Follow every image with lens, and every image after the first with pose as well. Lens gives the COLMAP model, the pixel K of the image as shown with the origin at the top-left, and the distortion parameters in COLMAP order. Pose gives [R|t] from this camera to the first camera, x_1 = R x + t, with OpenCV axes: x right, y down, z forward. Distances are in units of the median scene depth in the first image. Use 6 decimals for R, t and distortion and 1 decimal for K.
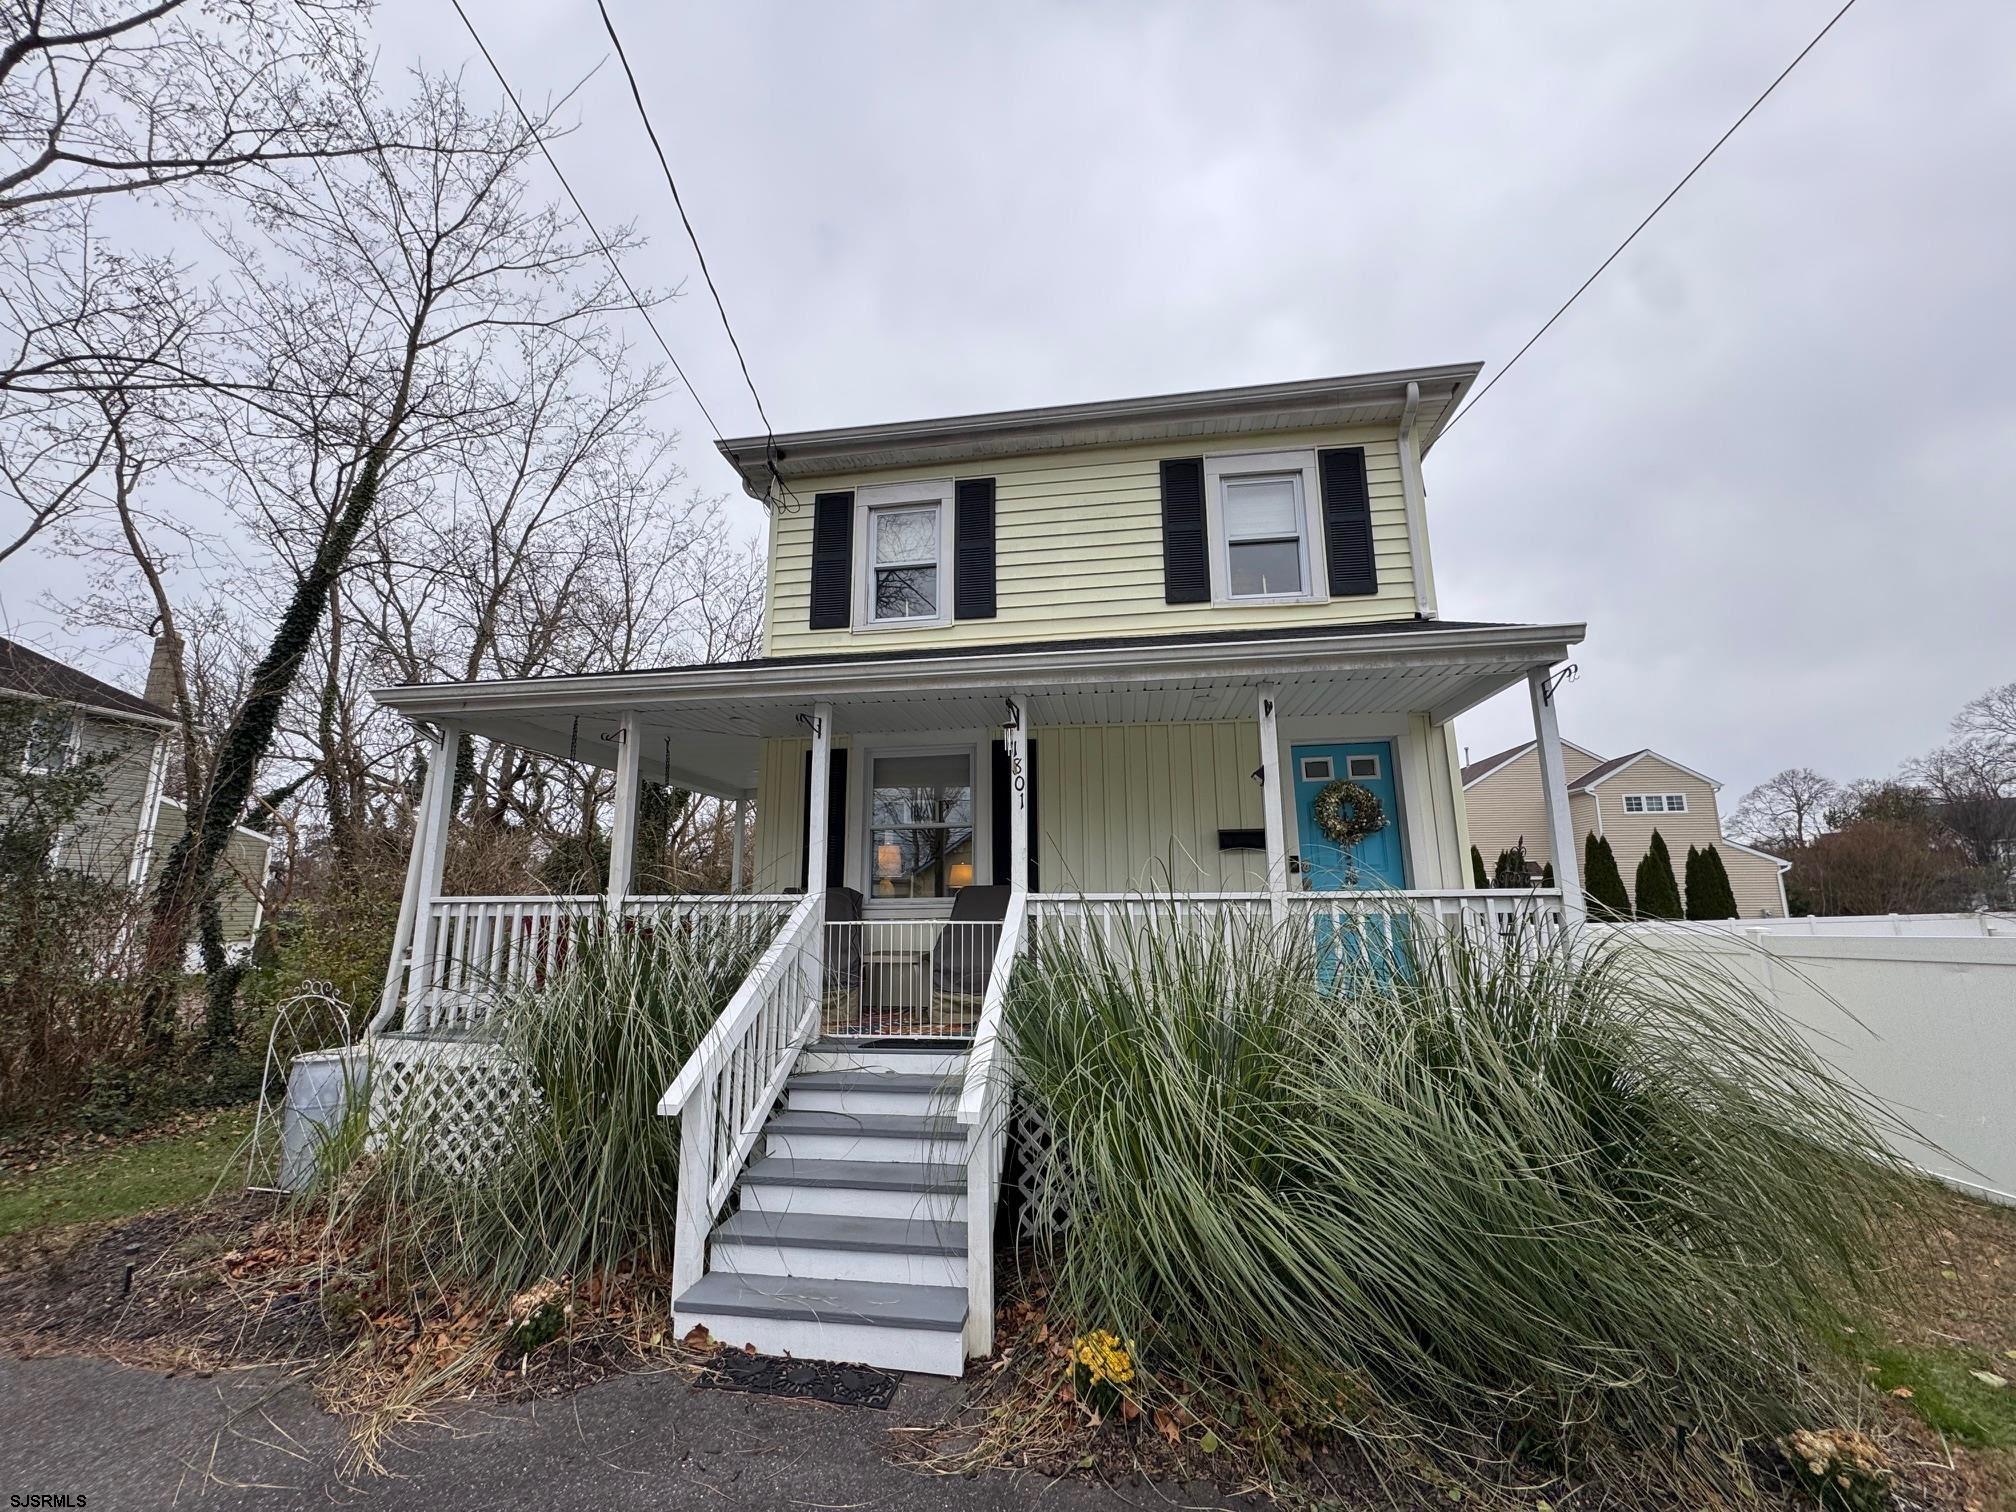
lens RADIAL K [[803.7, 0, 1012.7], [0, 803.7, 752.9], [0, 0, 1]] dist [-0.001475, 0.000364]
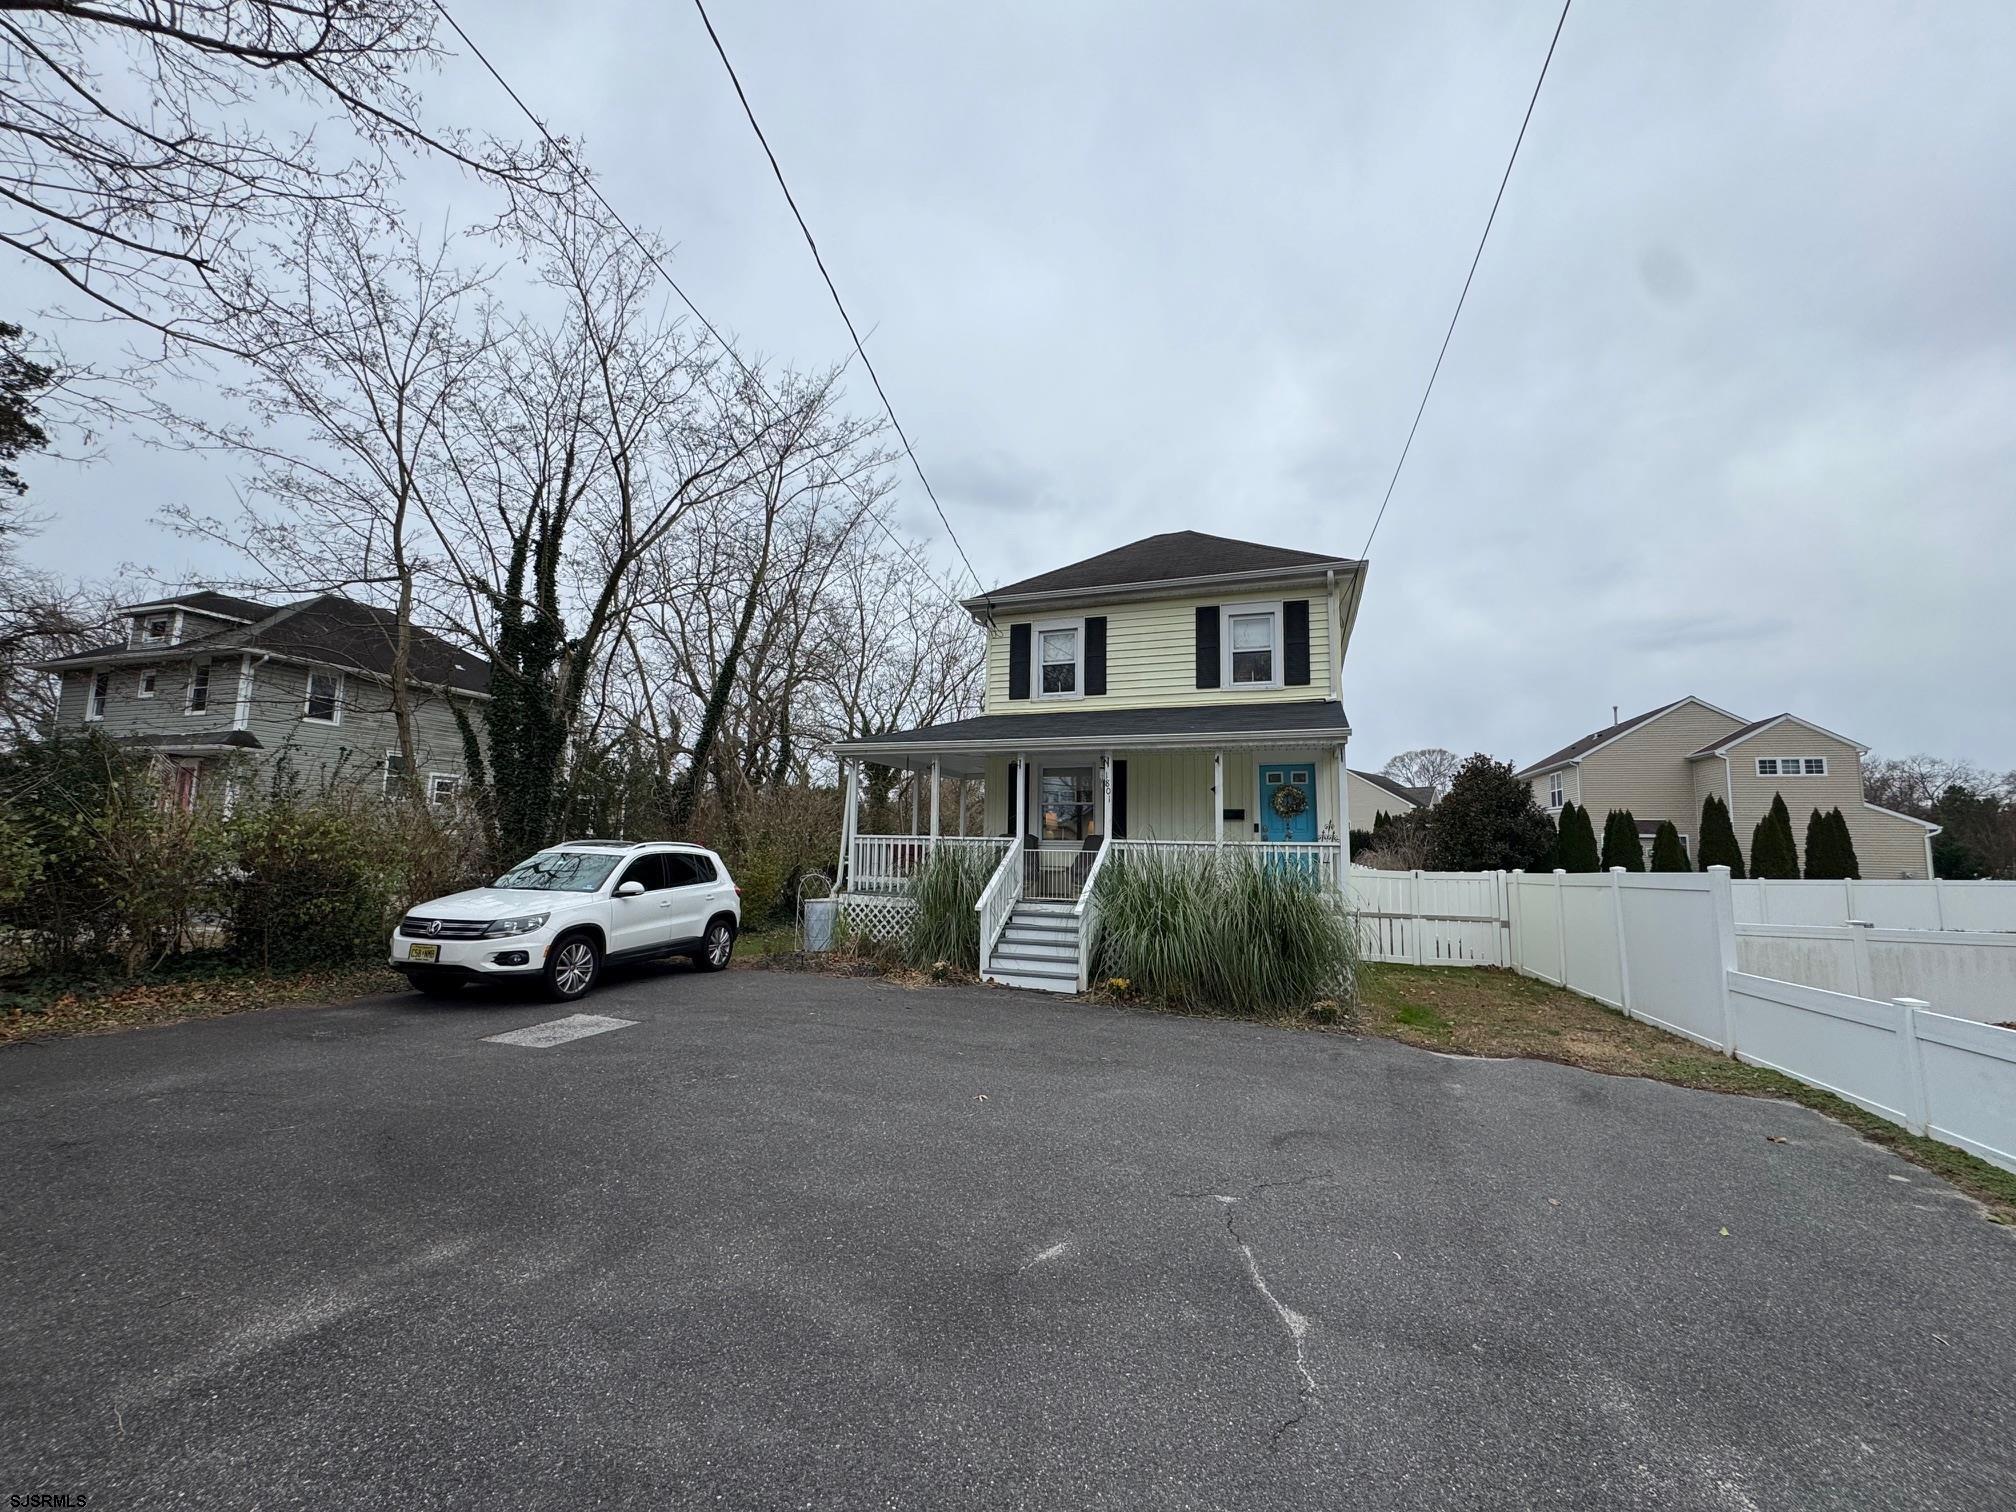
lens RADIAL K [[803.7, 0, 1010.8], [0, 803.7, 754.3], [0, 0, 1]] dist [-0.001475, 0.000364]
pose [[0.979216, 0.002131, -0.202807, 0.142669], [0.012227, 0.997506, 0.069519, -0.161678], [0.202450, -0.070554, 0.976748, -0.899905]]
